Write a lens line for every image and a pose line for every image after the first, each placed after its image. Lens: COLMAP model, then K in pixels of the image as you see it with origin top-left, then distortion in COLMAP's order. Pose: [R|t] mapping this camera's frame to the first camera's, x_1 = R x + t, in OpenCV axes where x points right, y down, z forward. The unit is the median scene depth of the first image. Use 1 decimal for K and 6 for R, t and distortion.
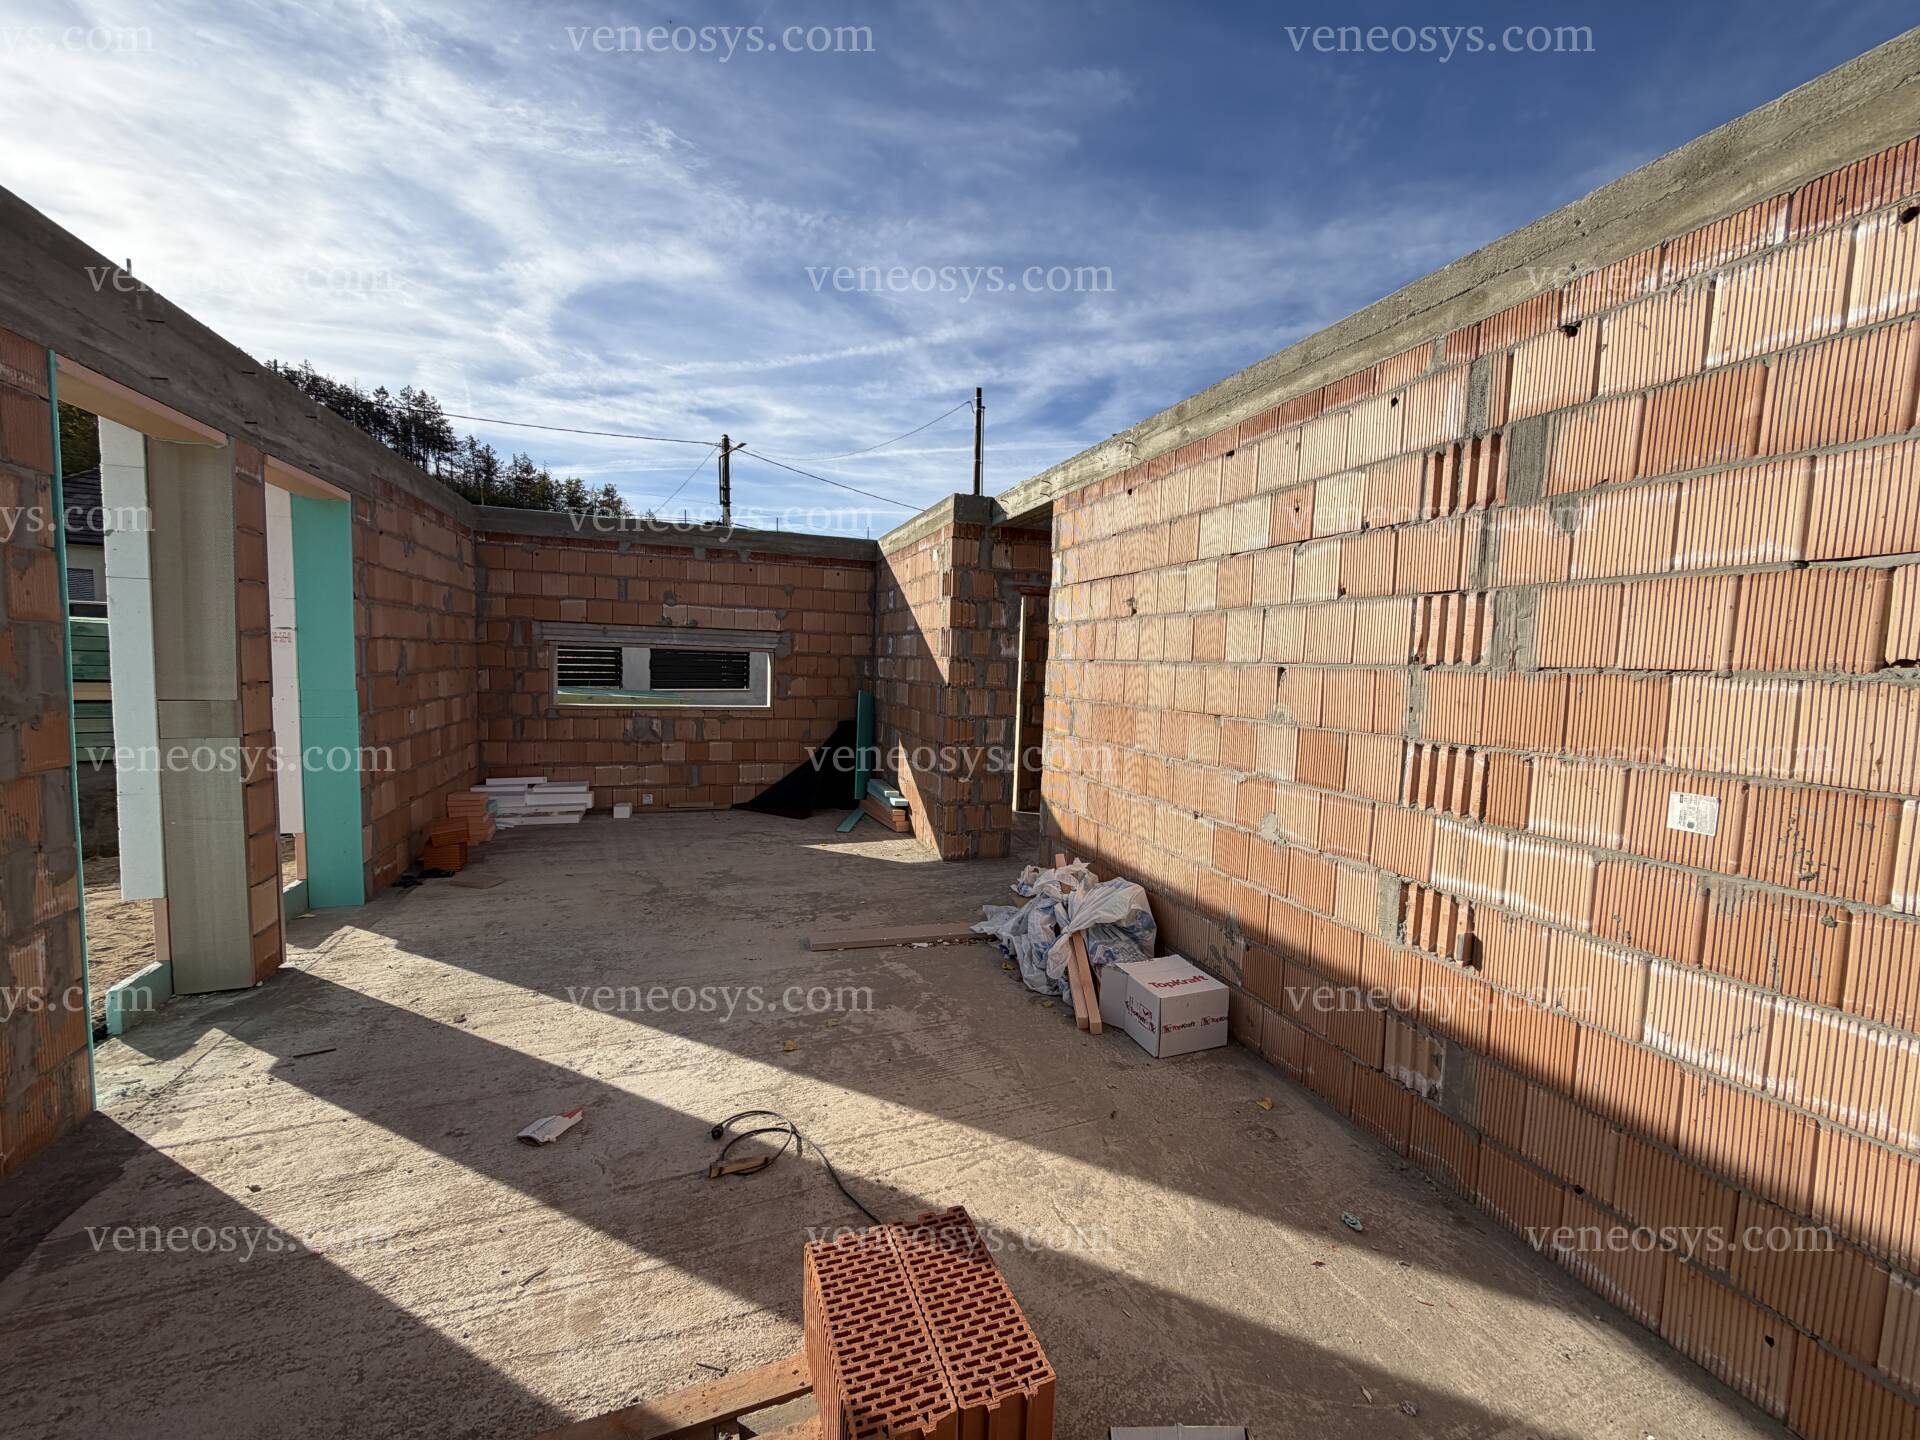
lens RADIAL K [[763.3, 0, 956.1], [0, 763.3, 721.5], [0, 0, 1]] dist [0.000900, -0.000026]
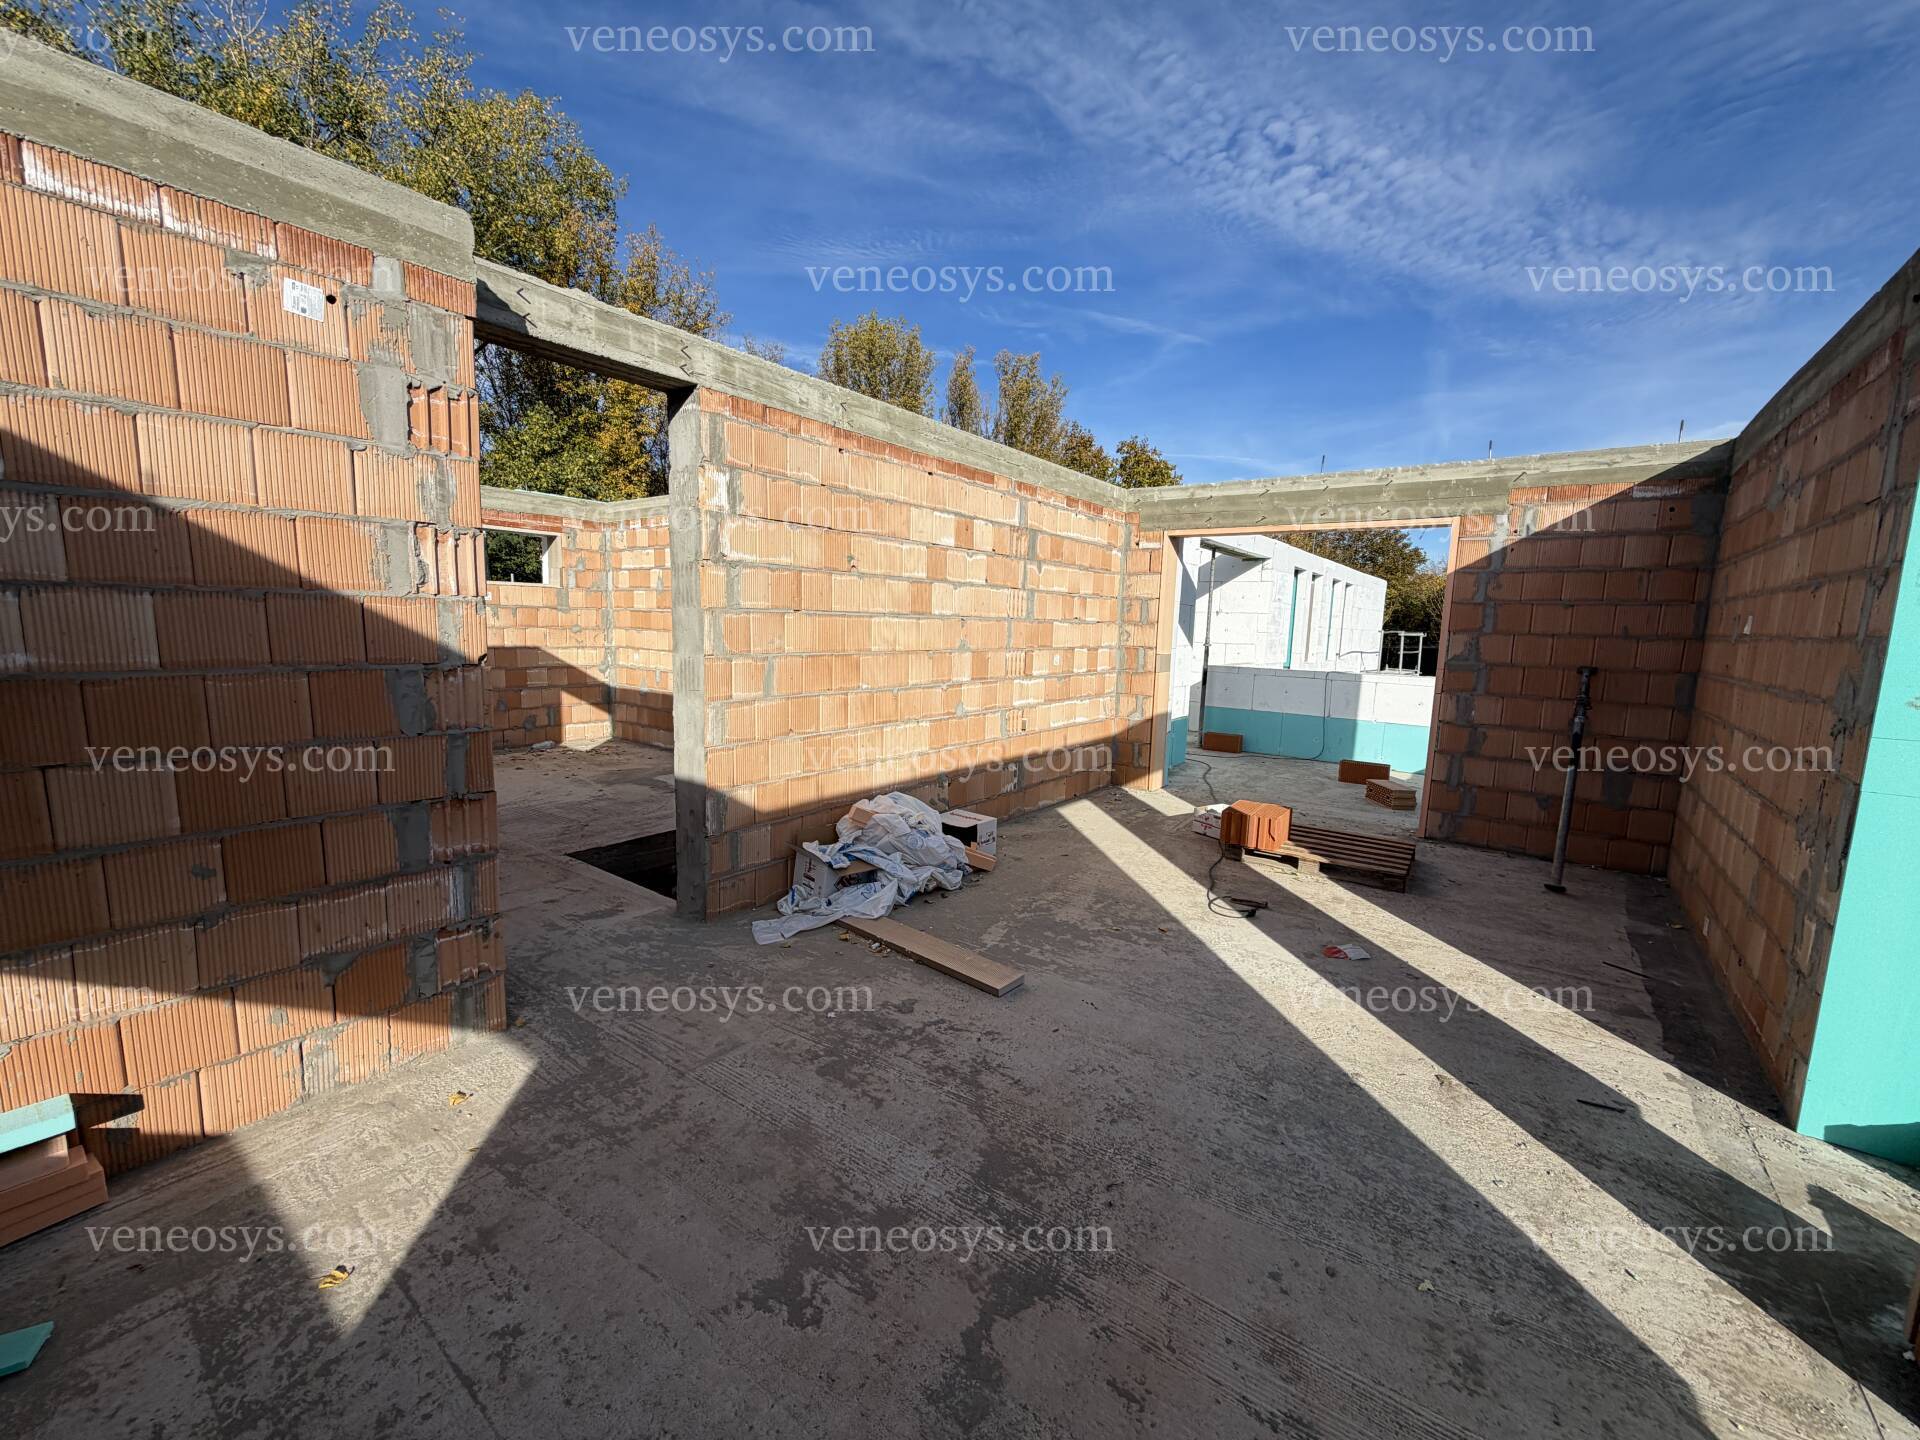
lens RADIAL K [[759.8, 0, 957.1], [0, 759.8, 727.3], [0, 0, 1]] dist [-0.000528, -0.000482]
pose [[-0.549105, -0.159914, 0.820312, -1.096222], [0.021477, 0.978499, 0.205128, -0.194168], [-0.835478, 0.130255, -0.533864, 2.065816]]
